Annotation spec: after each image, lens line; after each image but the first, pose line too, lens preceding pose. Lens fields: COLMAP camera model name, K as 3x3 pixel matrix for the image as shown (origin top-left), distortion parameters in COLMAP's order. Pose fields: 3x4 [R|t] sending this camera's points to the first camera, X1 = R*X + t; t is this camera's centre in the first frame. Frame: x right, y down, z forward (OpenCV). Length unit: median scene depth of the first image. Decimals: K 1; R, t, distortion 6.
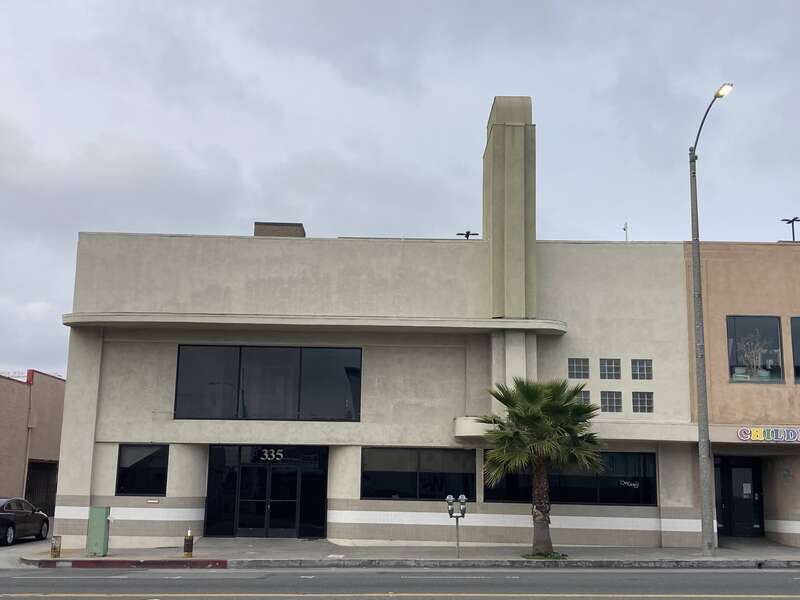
lens RADIAL K [[990.6, 0, 394.8], [0, 990.6, 292.1], [0, 0, 1]] dist [0.027973, 0.000000]
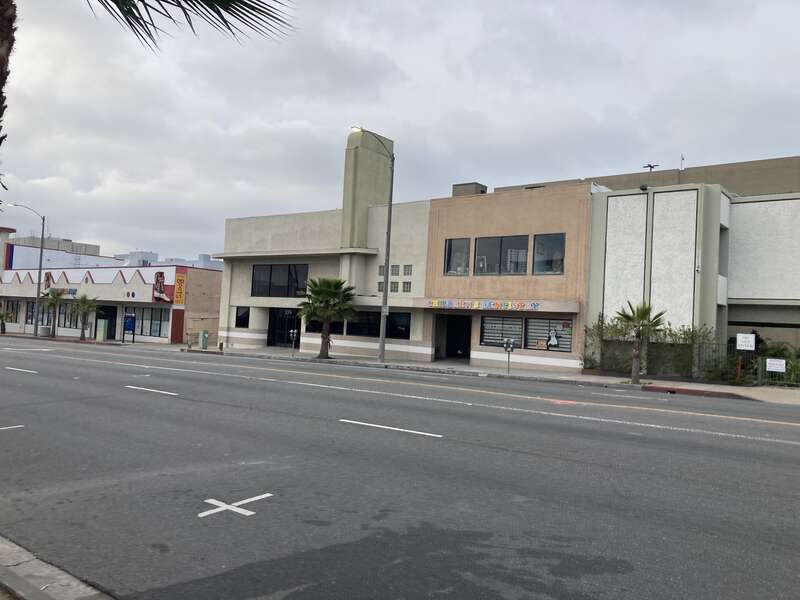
lens RADIAL K [[653.1, 0, 394.8], [0, 653.1, 299.9], [0, 0, 1]] dist [0.141952, -0.005204]
pose [[0.778924, -0.000087, -0.627119, 1.030265], [0.082609, 0.991300, 0.102468, 0.003402], [0.621654, -0.131621, 0.772155, 0.000285]]
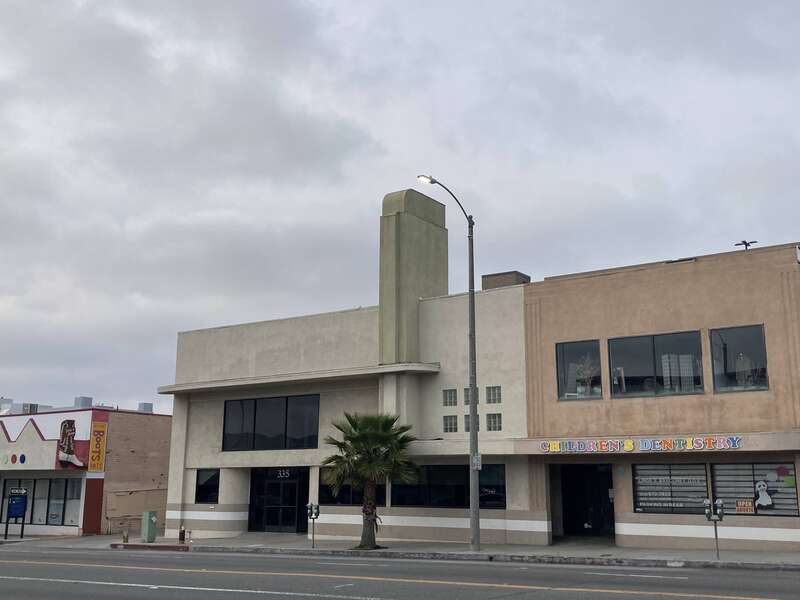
lens RADIAL K [[895.5, 0, 407.1], [0, 895.5, 268.1], [0, 0, 1]] dist [0.034273, 0.000000]
pose [[0.822158, -0.149956, -0.549153, 0.793485], [0.121863, 0.988680, -0.087531, 0.007254], [0.556062, 0.005043, 0.831125, 0.028267]]
